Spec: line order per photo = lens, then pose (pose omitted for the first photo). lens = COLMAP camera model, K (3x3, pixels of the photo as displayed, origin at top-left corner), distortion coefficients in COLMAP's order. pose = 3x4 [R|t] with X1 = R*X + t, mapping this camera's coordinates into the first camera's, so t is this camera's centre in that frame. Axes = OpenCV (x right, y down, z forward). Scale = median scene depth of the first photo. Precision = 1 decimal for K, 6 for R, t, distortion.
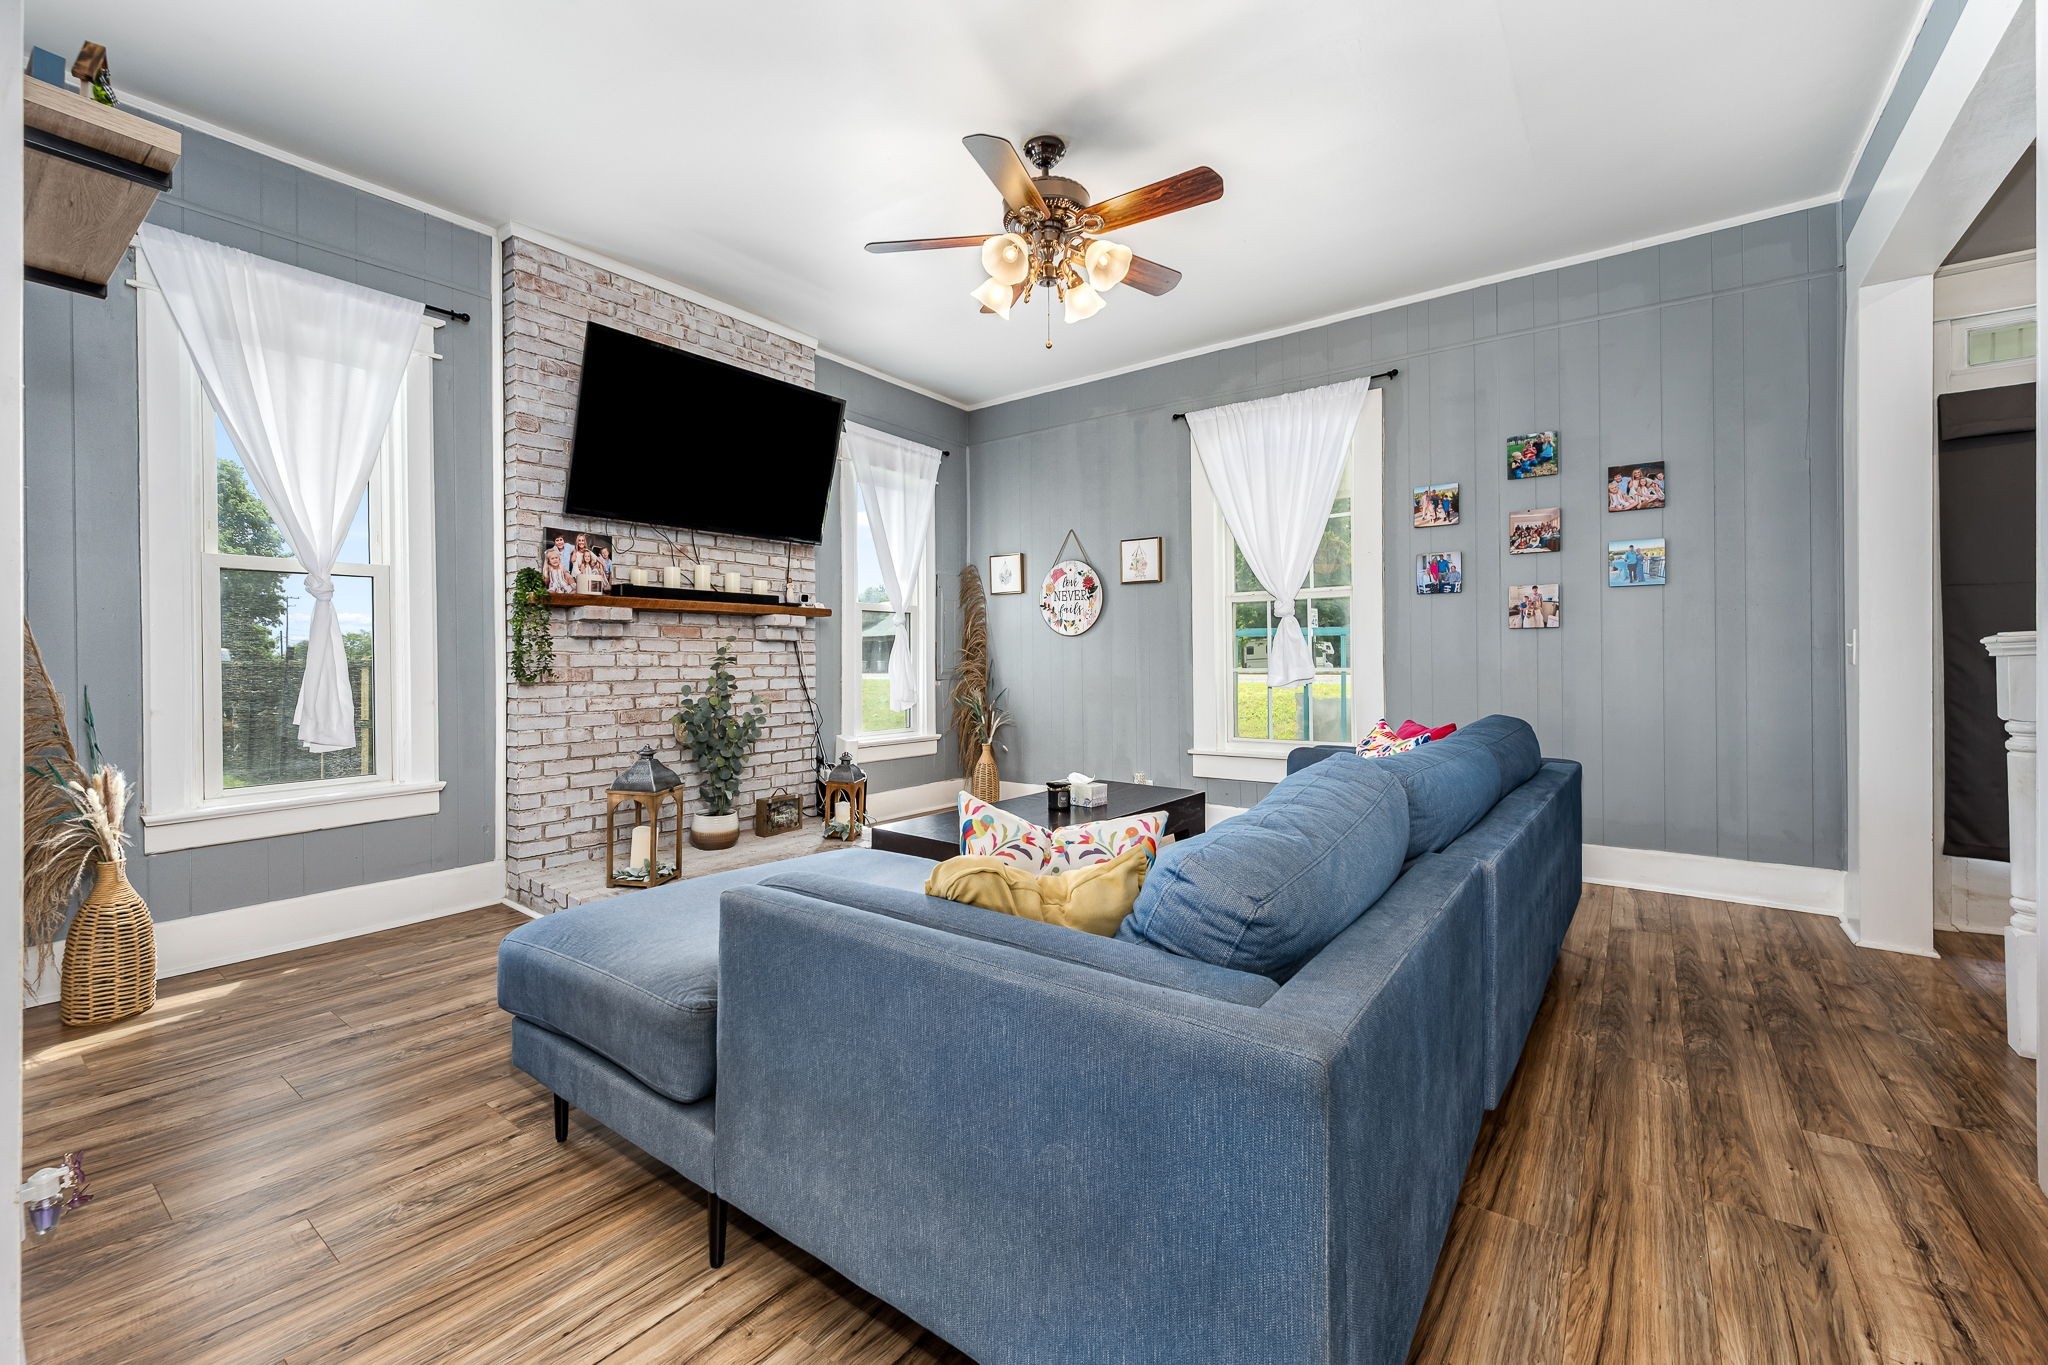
lens RADIAL K [[832.8, 0, 1023.0], [0, 832.8, 659.2], [0, 0, 1]] dist [0.002778, 0.000623]
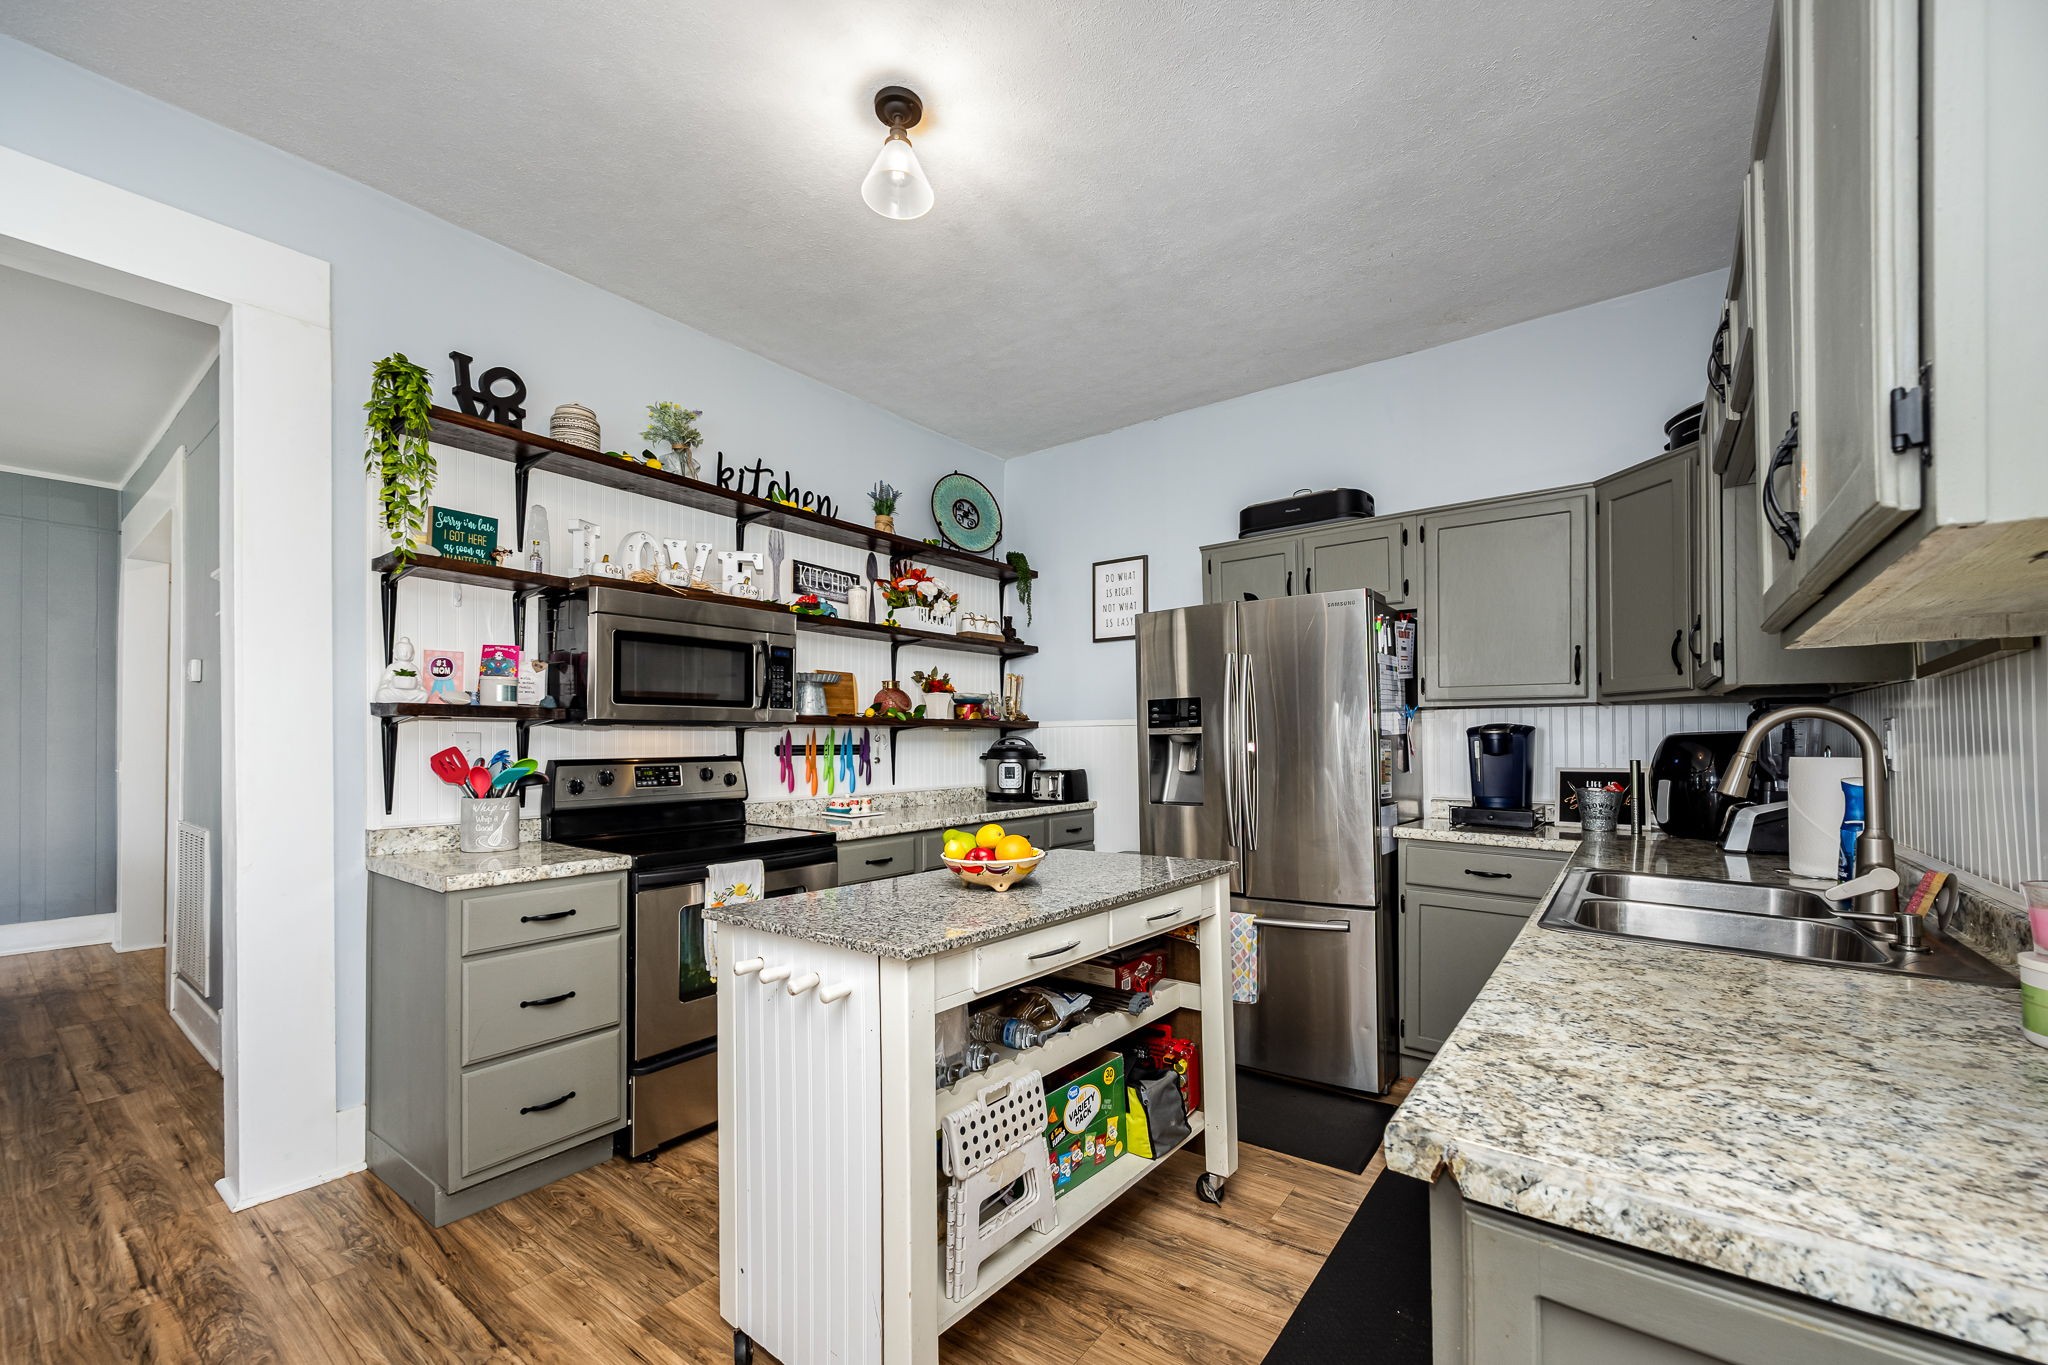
lens RADIAL K [[849.0, 0, 1012.6], [0, 849.0, 715.2], [0, 0, 1]] dist [0.000086, 0.000046]
pose [[0.031450, 0.034905, 0.998896, -0.465032], [0.009667, 0.999333, -0.035225, -0.034556], [-0.999459, 0.010764, 0.031091, -0.604790]]
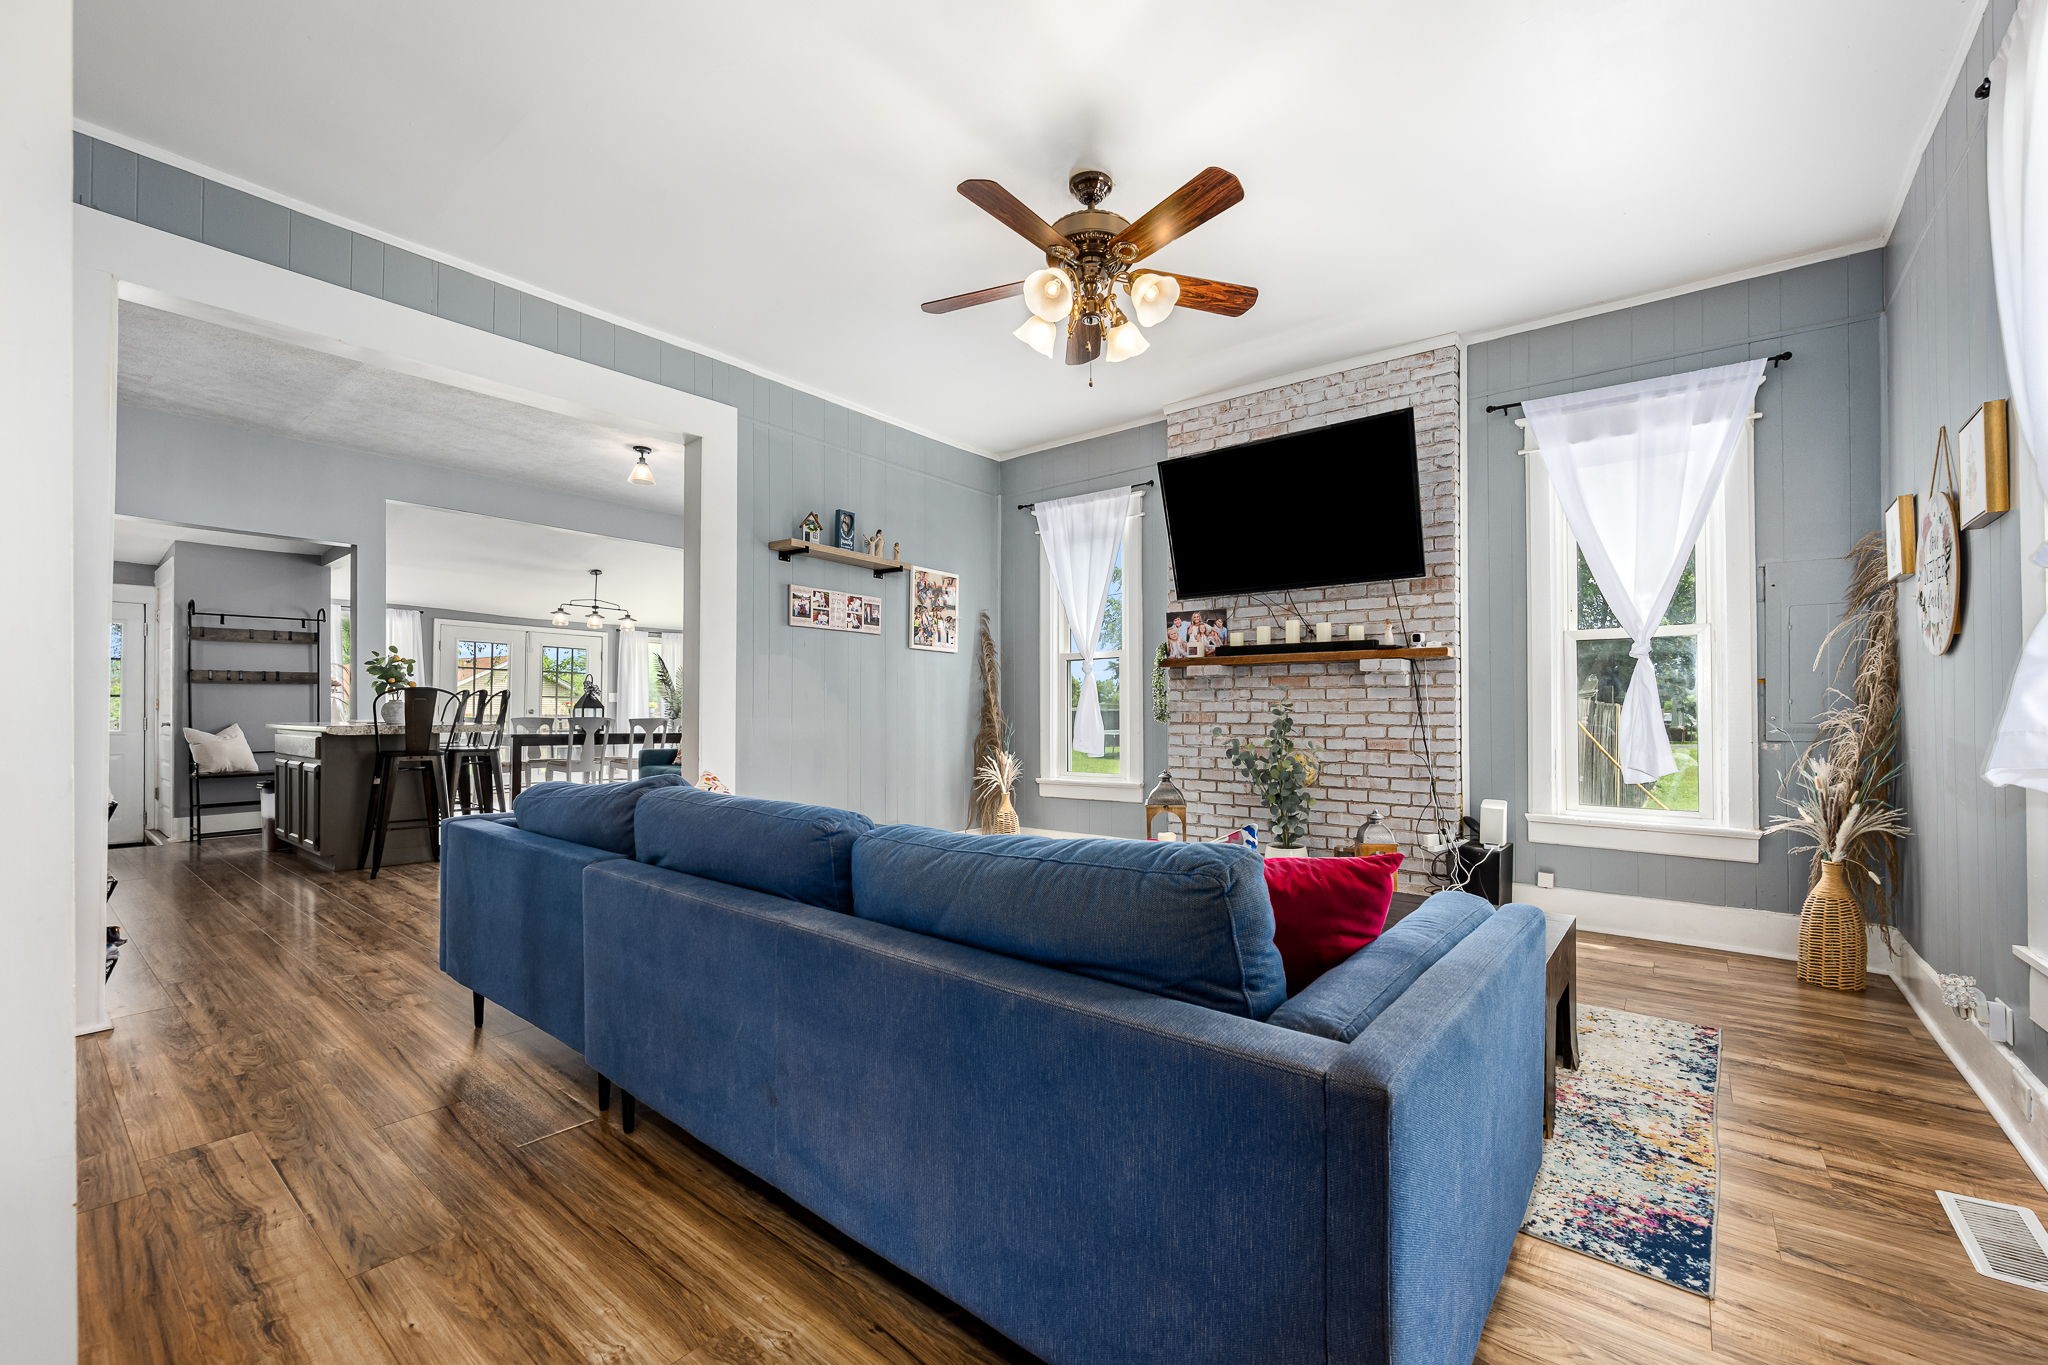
lens RADIAL K [[824.6, 0, 1023.8], [0, 824.6, 710.7], [0, 0, 1]] dist [-0.001249, -0.000029]
pose [[-0.031074, 0.005936, -0.999499, 0.736422], [-0.001980, 0.999980, 0.006000, 0.000565], [0.999515, 0.002165, -0.031062, 0.701899]]
